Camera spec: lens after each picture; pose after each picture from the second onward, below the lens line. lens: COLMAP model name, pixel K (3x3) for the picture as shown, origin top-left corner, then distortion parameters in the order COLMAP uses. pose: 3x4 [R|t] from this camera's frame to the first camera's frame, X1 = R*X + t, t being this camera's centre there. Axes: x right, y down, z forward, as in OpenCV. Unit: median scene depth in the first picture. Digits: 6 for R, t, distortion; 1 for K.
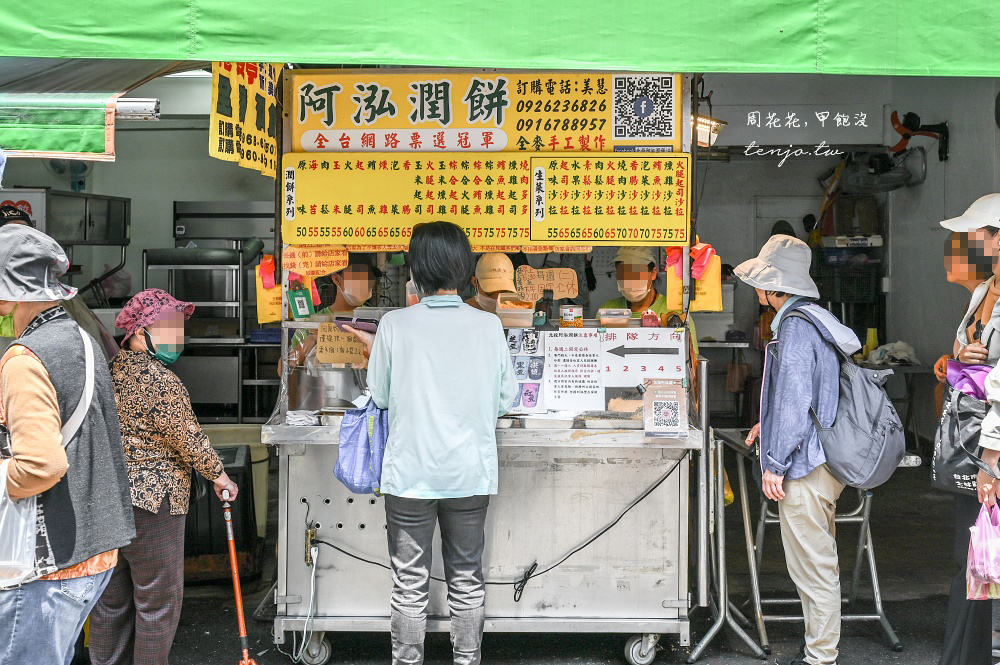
lens RADIAL K [[1395.4, 0, 507.9], [0, 1395.4, 326.9], [0, 0, 1]] dist [0.024336, 0.000000]
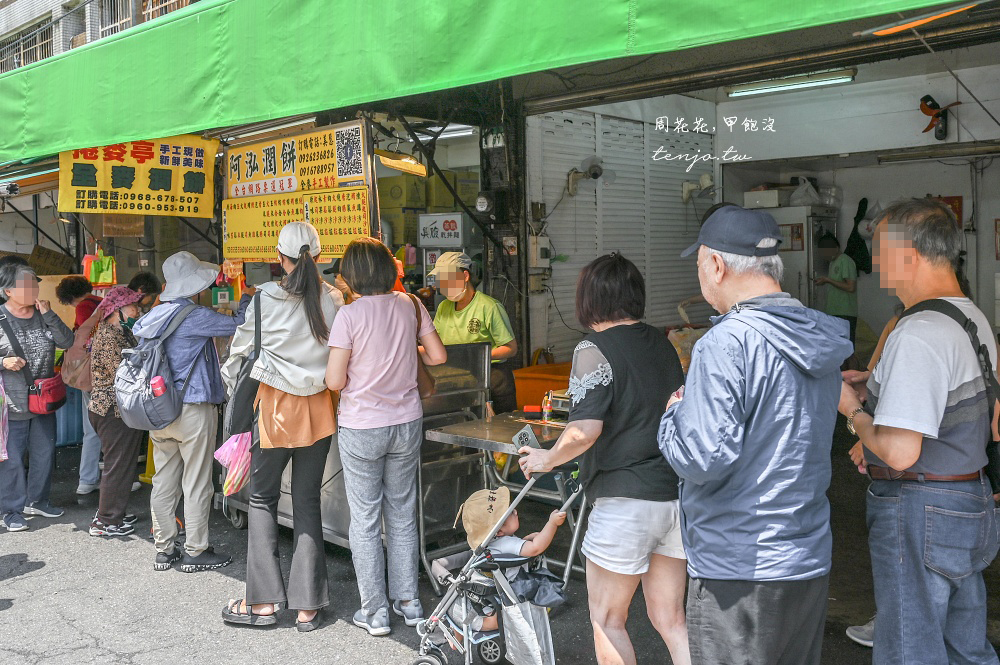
lens RADIAL K [[928.5, 0, 501.3], [0, 928.5, 333.0], [0, 0, 1]] dist [-0.017738, -0.006320]
pose [[0.713738, 0.050305, -0.698604, 0.814990], [-0.015433, 0.998305, 0.056119, -0.038092], [0.700243, -0.029273, 0.713304, 0.469122]]
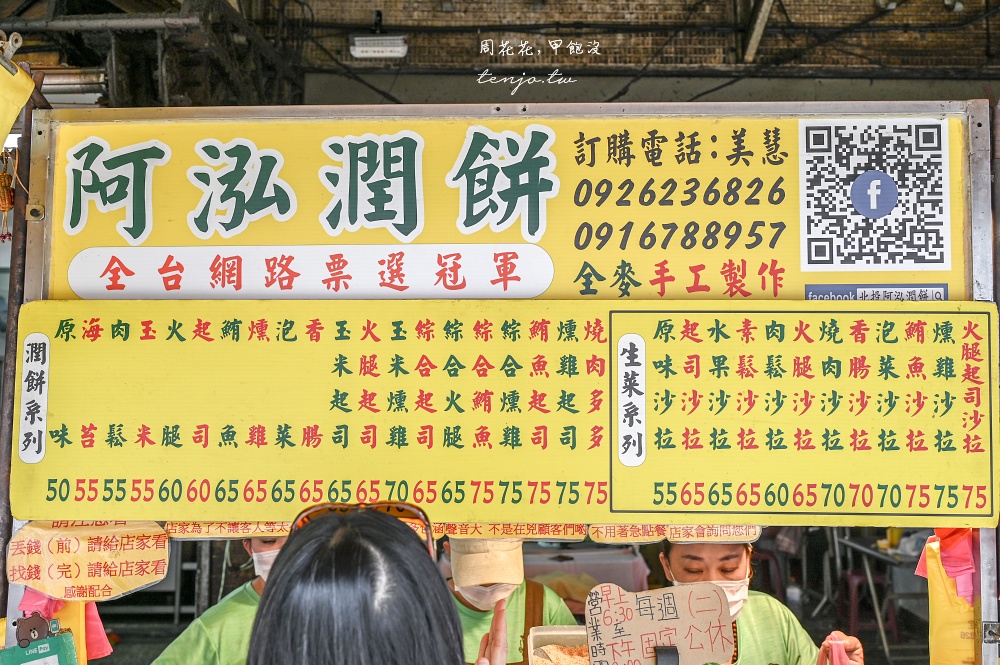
lens RADIAL K [[904.8, 0, 493.1], [0, 904.8, 324.0], [0, 0, 1]] dist [0.015858, 0.006389]
pose [[0.999710, -0.000294, 0.024091, -0.025276], [0.002460, 0.995943, -0.089957, -0.093195], [-0.023967, 0.089990, 0.995654, 0.728147]]
